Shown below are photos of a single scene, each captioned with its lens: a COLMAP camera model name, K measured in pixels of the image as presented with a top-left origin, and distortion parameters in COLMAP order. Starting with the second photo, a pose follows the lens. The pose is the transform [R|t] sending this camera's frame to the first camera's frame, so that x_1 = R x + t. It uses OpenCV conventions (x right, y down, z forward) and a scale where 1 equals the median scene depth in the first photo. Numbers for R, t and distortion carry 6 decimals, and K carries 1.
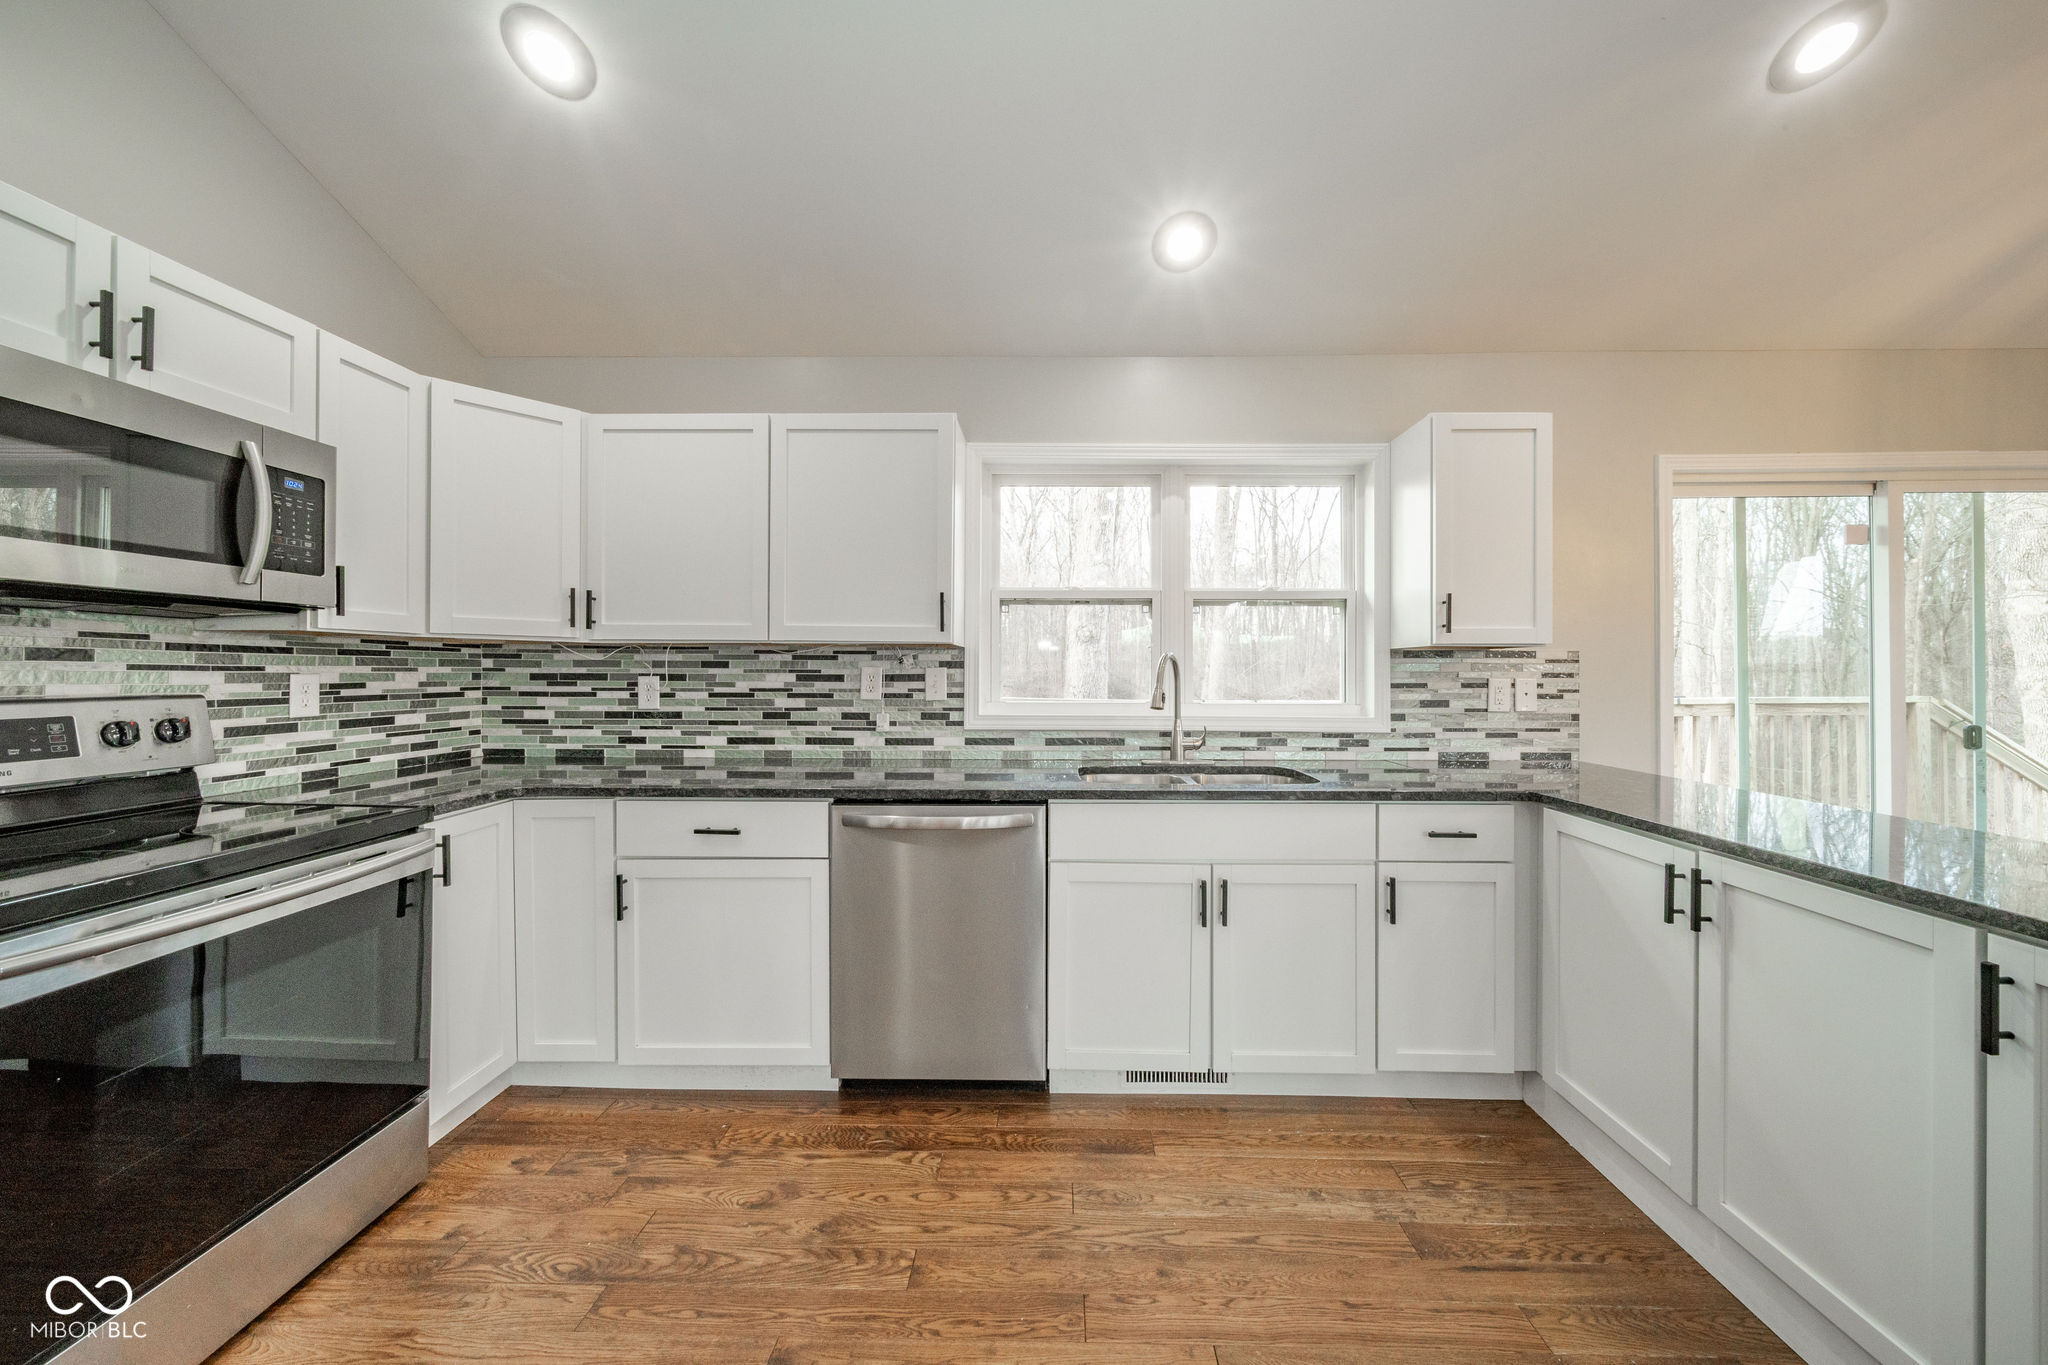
lens RADIAL K [[722.0, 0, 1027.7], [0, 722.0, 680.9], [0, 0, 1]] dist [-0.000722, -0.000231]
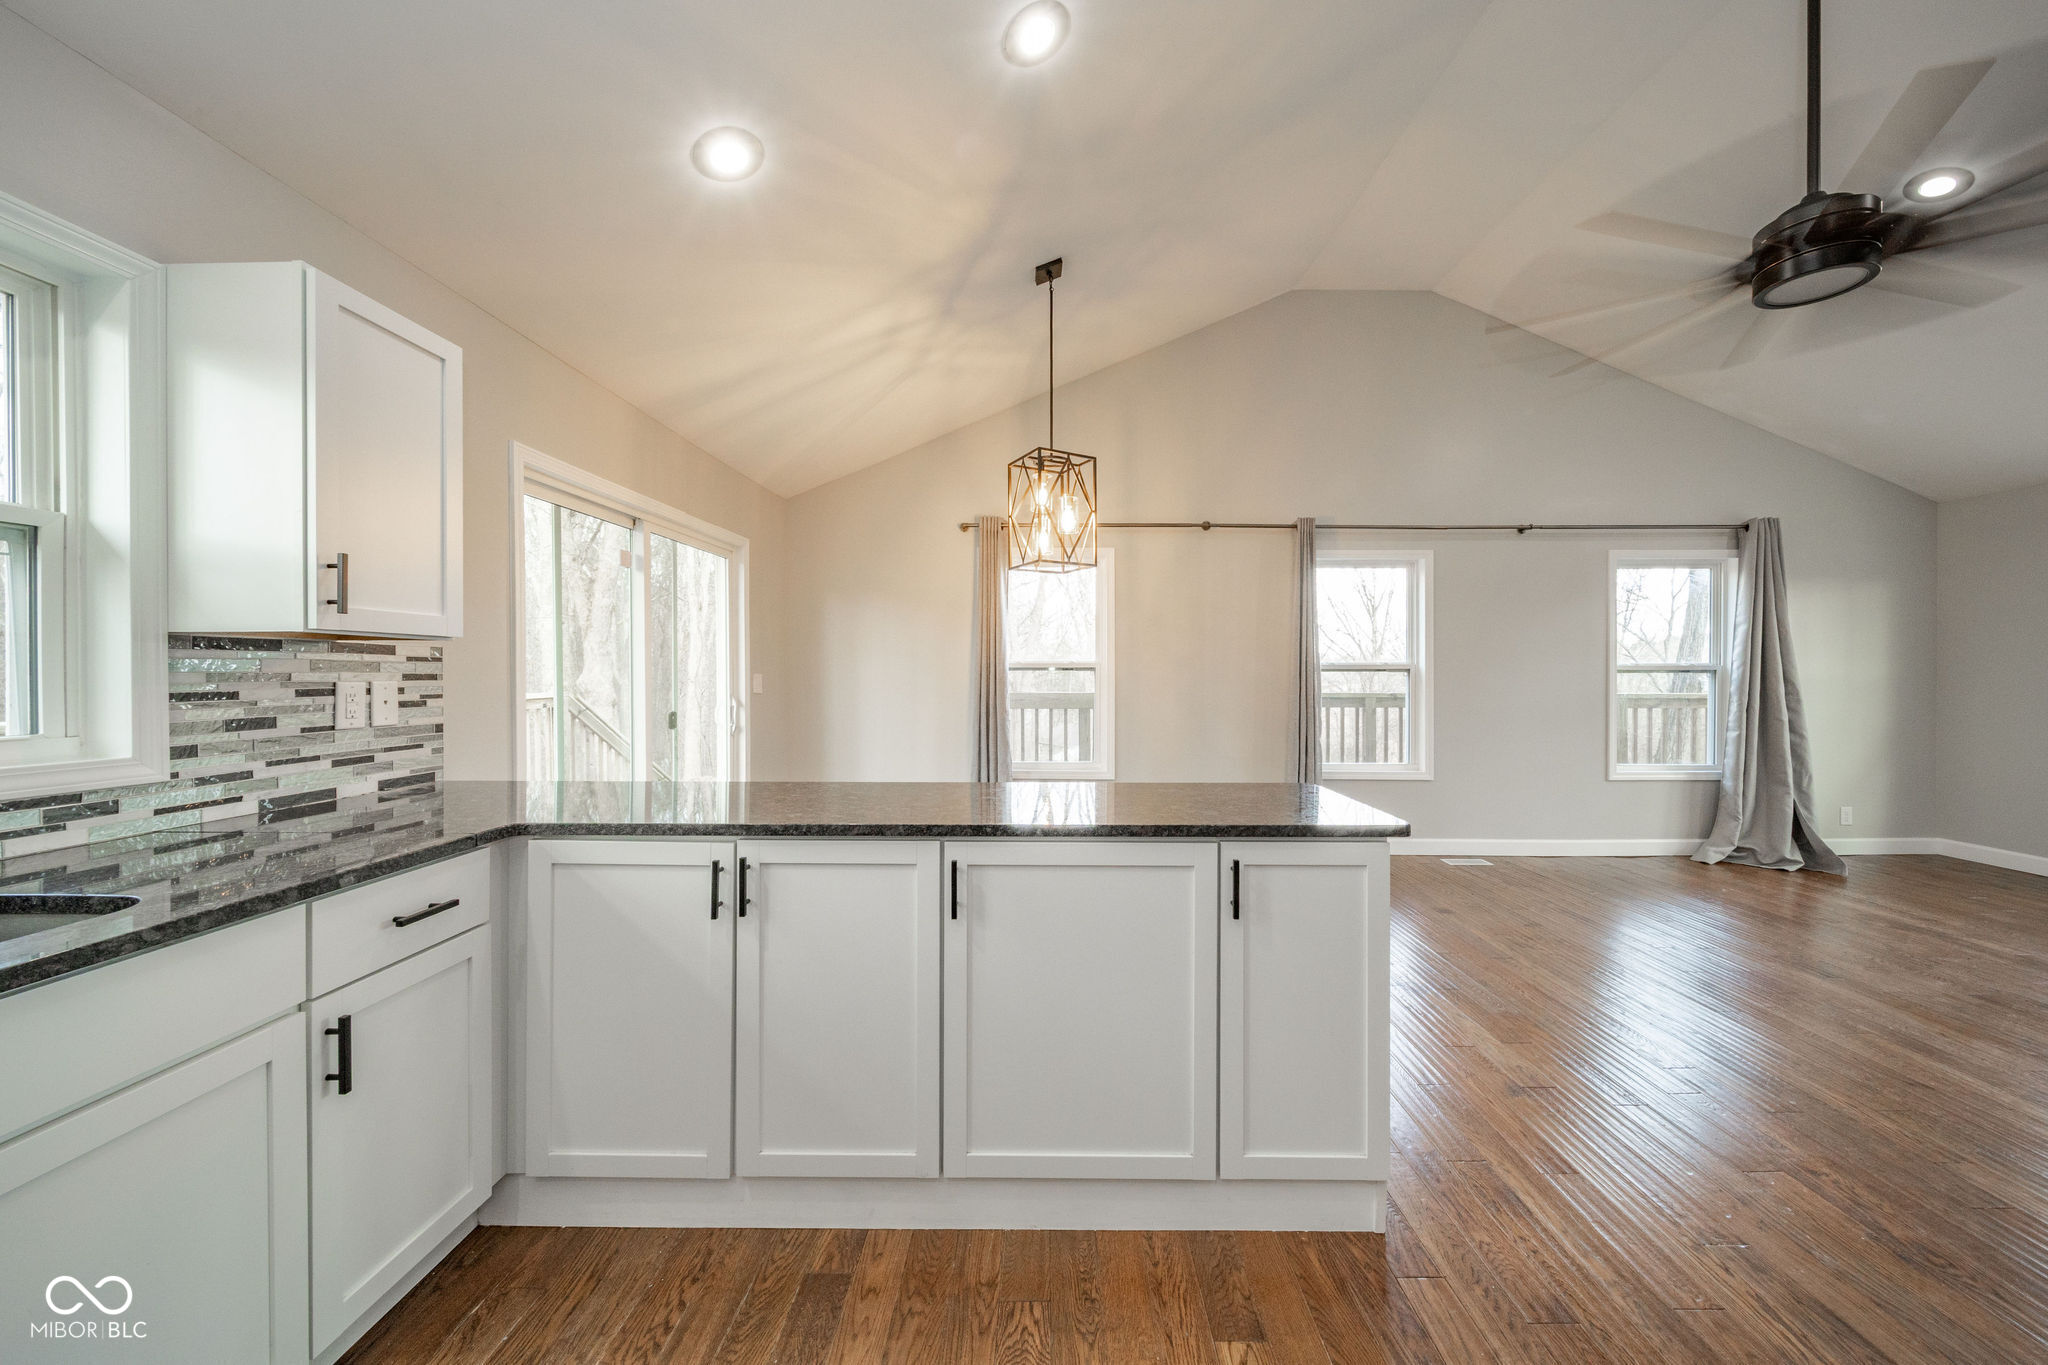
lens RADIAL K [[722.0, 0, 1027.7], [0, 722.0, 680.9], [0, 0, 1]] dist [-0.000722, -0.000231]
pose [[-0.036909, -0.010898, 0.999259, -0.085651], [0.014398, 0.999831, 0.011436, -0.002994], [-0.999215, 0.014809, -0.036746, 0.358153]]
